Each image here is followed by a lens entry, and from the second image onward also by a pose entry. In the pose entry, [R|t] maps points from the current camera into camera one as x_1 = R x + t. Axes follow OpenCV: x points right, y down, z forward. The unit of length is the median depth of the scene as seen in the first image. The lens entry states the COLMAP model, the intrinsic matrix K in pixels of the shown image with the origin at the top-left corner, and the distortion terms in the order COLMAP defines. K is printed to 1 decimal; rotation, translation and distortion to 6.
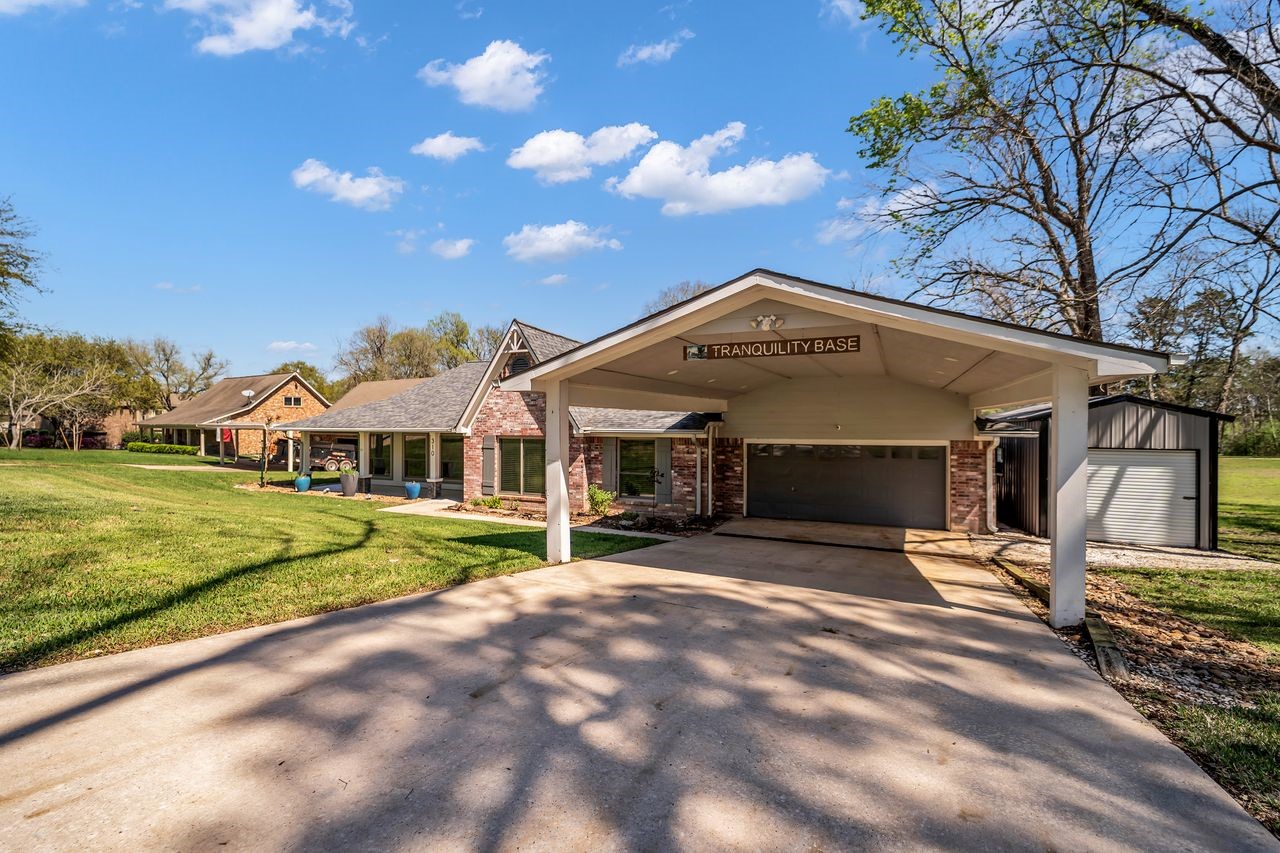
lens RADIAL K [[519.8, 0, 638.9], [0, 519.8, 414.3], [0, 0, 1]] dist [-0.000185, -0.000390]
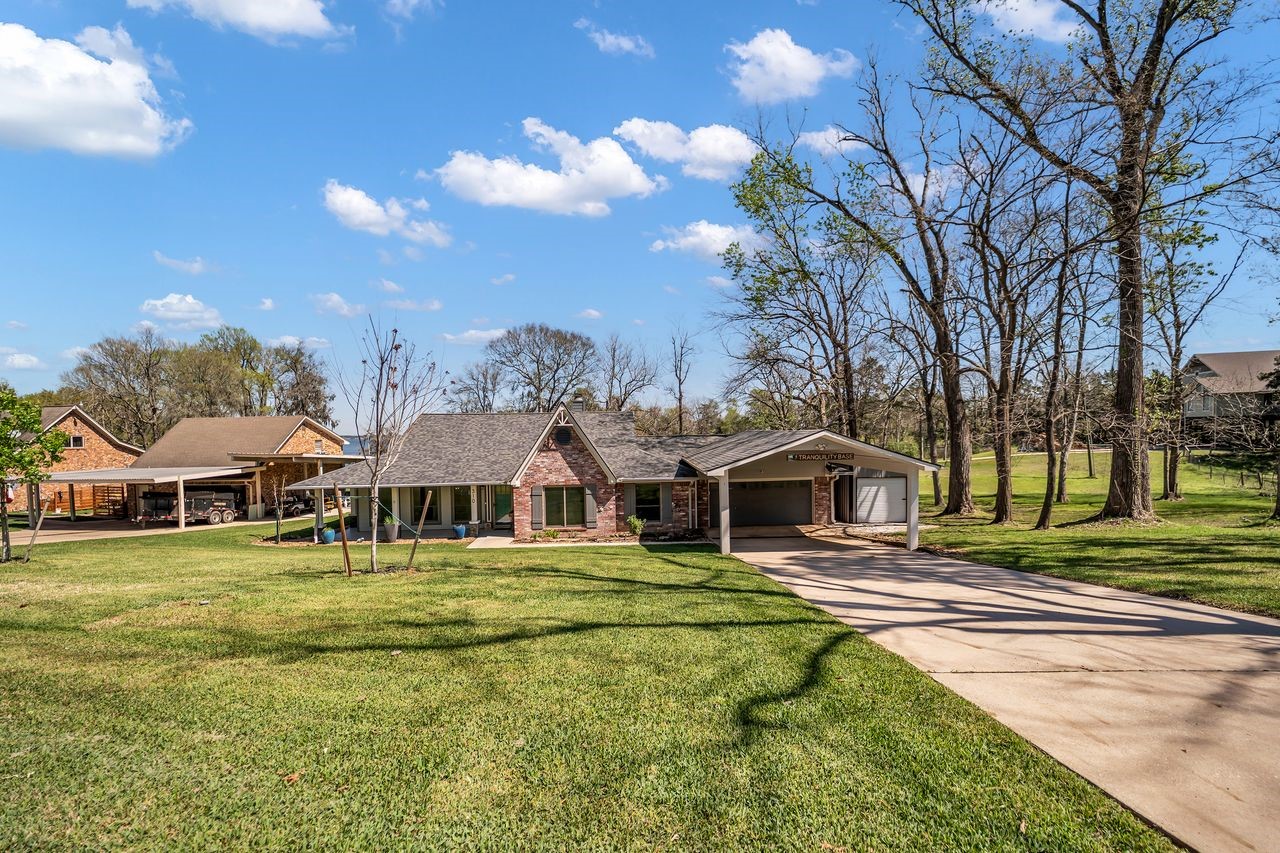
lens RADIAL K [[519.8, 0, 642.9], [0, 519.8, 433.9], [0, 0, 1]] dist [-0.000185, -0.000390]
pose [[0.899197, -0.014458, 0.437305, -0.643831], [0.010281, 0.999876, 0.011917, -0.110641], [-0.437423, -0.006220, 0.899234, -0.350408]]
